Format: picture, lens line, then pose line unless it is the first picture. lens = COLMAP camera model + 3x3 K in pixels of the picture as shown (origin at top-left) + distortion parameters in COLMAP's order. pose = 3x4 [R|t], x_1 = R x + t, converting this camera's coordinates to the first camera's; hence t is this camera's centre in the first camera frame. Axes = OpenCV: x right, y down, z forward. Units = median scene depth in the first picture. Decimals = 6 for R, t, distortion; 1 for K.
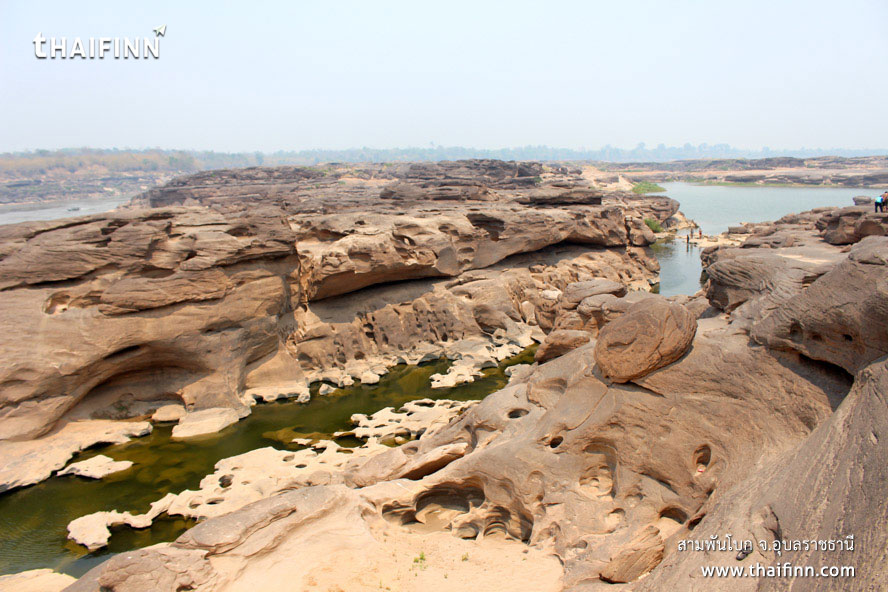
lens RADIAL K [[734.0, 0, 443.9], [0, 734.0, 295.7], [0, 0, 1]] dist [-0.151655, 0.121809]
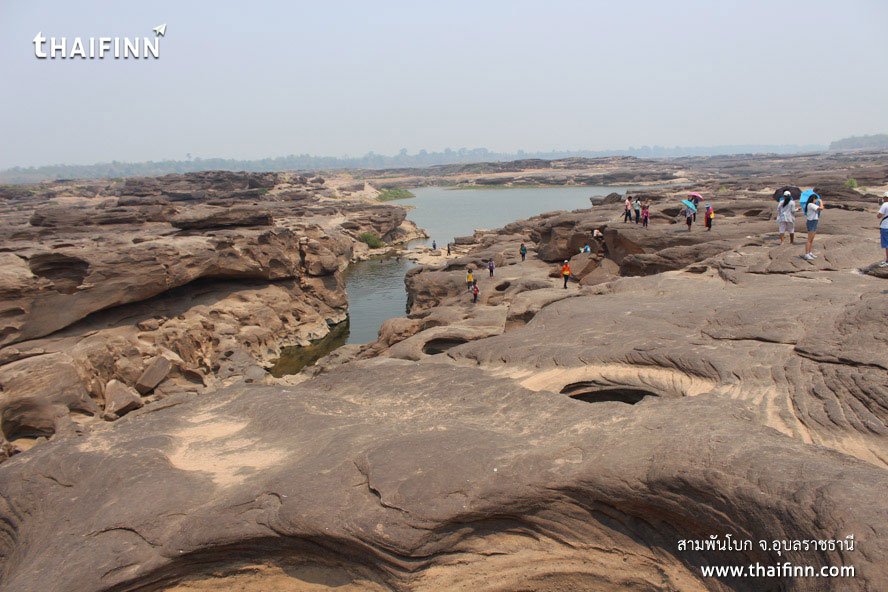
lens RADIAL K [[734.0, 0, 447.7], [0, 734.0, 302.1], [0, 0, 1]] dist [-0.151655, 0.121809]
pose [[0.950417, -0.071374, 0.302678, 0.173592], [0.072151, 0.997356, 0.008629, -0.039310], [-0.302494, 0.013637, 0.953054, 0.219091]]
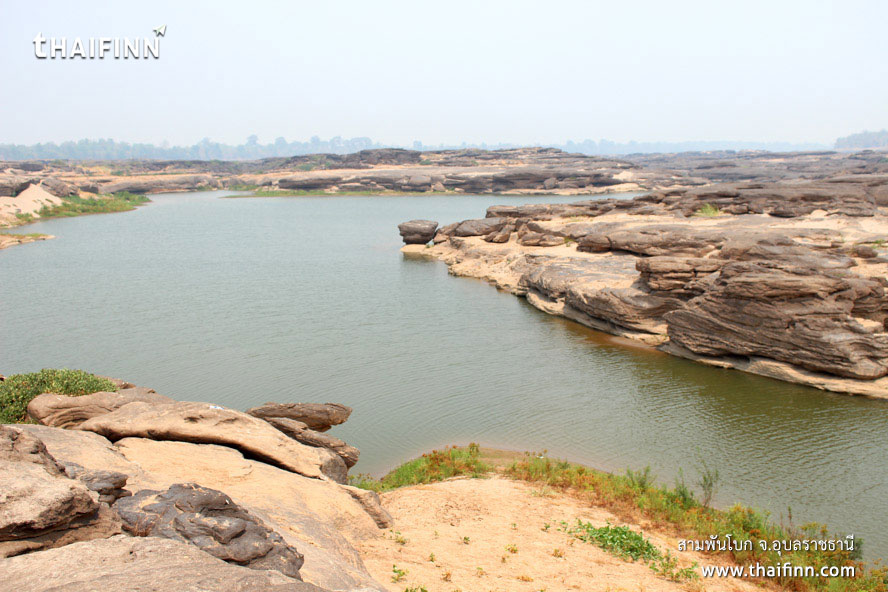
lens RADIAL K [[976.5, 0, 450.1], [0, 976.5, 295.8], [0, 0, 1]] dist [-0.105989, 0.000000]
pose [[0.907029, -0.046537, 0.418489, 0.901598], [0.066137, 0.997283, -0.032445, -0.188984], [-0.415842, 0.057106, 0.907642, 1.142838]]
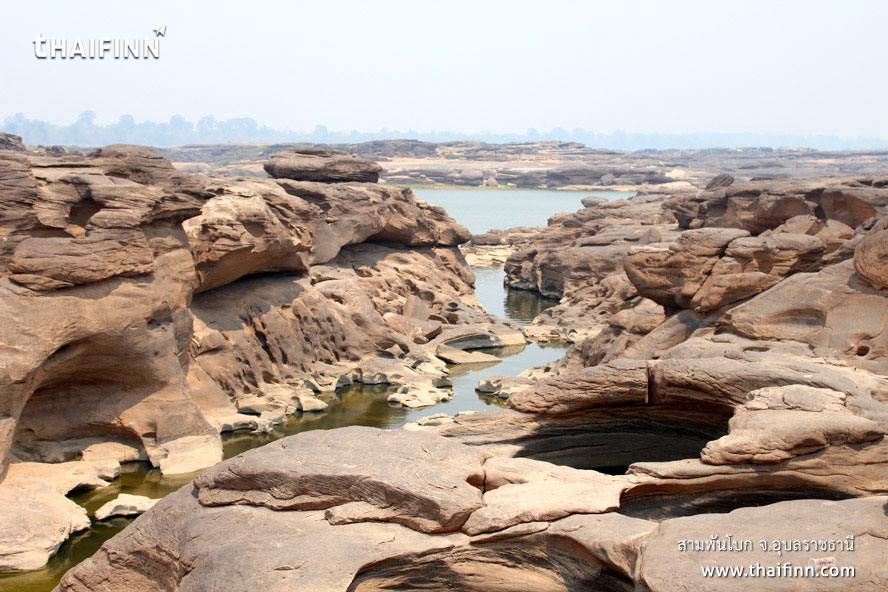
lens RADIAL K [[1483.2, 0, 439.8], [0, 1483.2, 297.6], [0, 0, 1]] dist [-0.035149, 0.000000]
pose [[0.872612, -0.016118, 0.488148, -0.402737], [0.057164, 0.995957, -0.069302, 0.071893], [-0.485057, 0.088378, 0.870005, -0.143403]]
